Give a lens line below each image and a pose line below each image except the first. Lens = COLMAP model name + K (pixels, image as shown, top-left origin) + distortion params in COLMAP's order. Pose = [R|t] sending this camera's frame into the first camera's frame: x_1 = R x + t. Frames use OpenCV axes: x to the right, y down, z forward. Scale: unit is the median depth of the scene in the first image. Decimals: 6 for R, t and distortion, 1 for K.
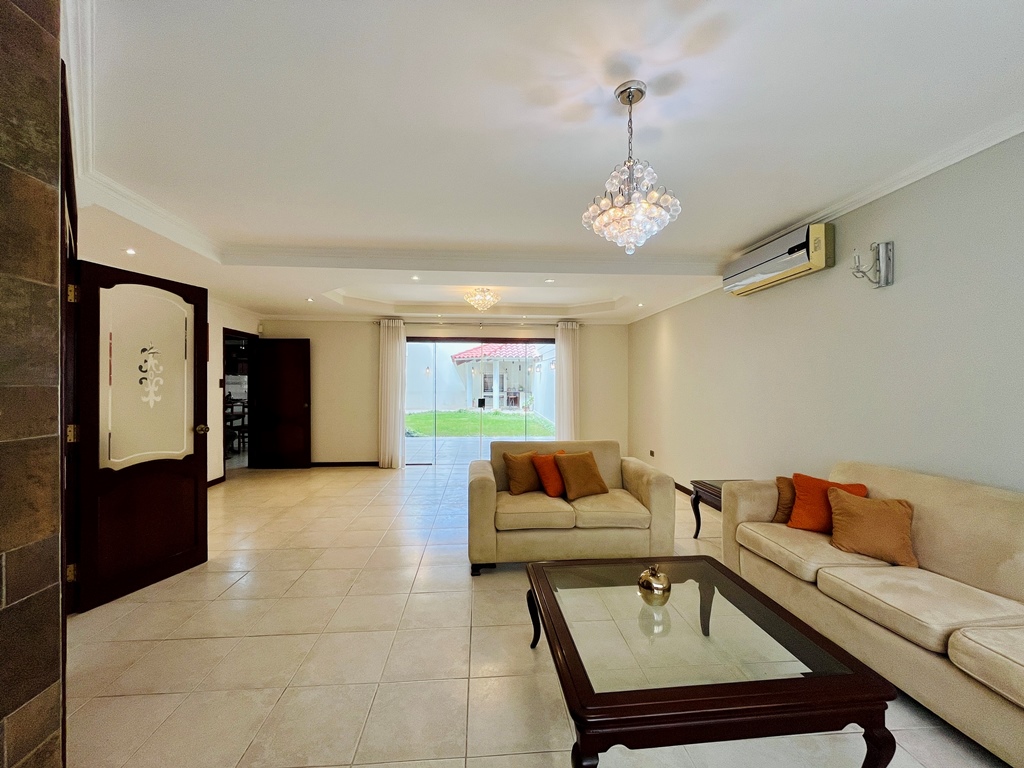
lens RADIAL K [[413.1, 0, 514.0], [0, 413.1, 384.0], [0, 0, 1]] dist [0.000957, 0.000288]
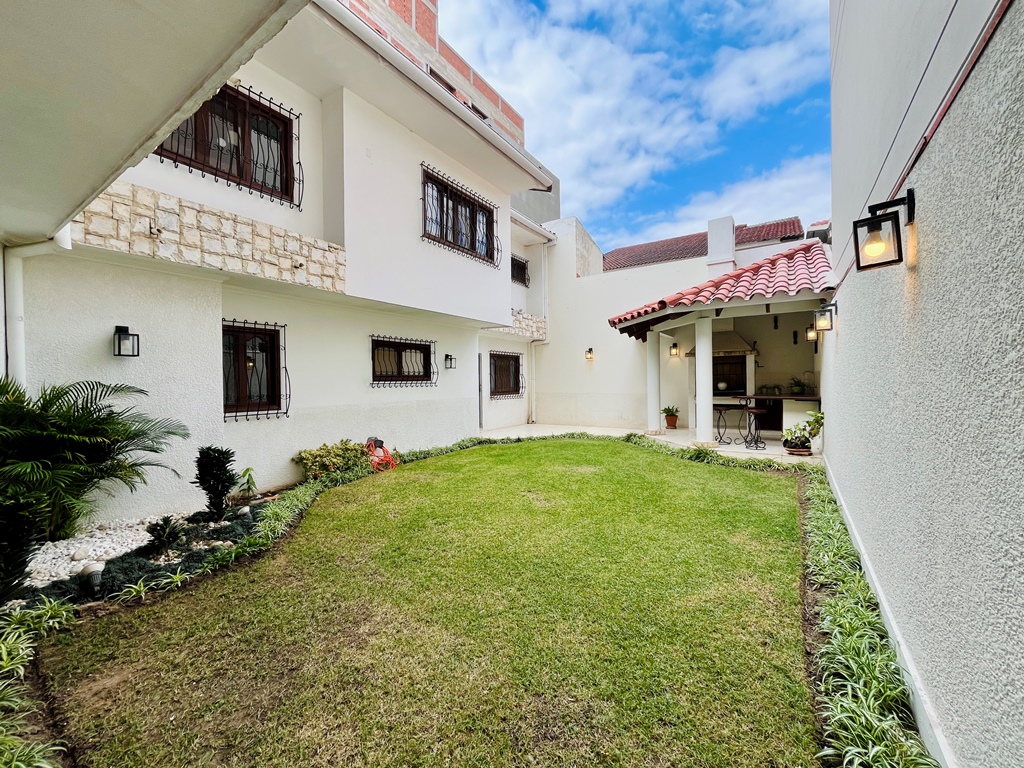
lens RADIAL K [[413.1, 0, 512.7], [0, 413.1, 383.9], [0, 0, 1]] dist [0.000957, 0.000288]
pose [[0.782963, -0.003109, -0.622061, 0.057857], [0.008670, 0.999945, 0.005915, 0.002470], [0.622008, -0.010024, 0.782947, 0.583624]]
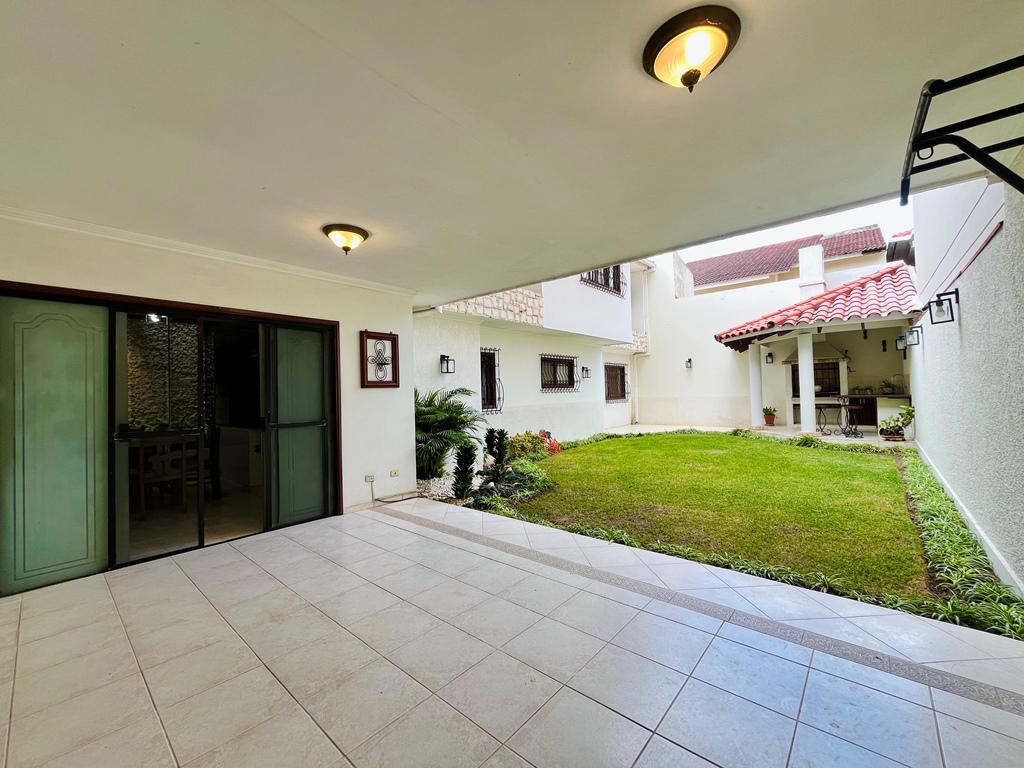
lens RADIAL K [[413.1, 0, 514.7], [0, 413.1, 383.5], [0, 0, 1]] dist [0.000957, 0.000288]
pose [[0.703321, -0.032067, -0.710149, 0.060458], [0.023505, 0.999485, -0.021854, 0.005829], [0.710484, -0.001322, 0.703712, 0.413673]]
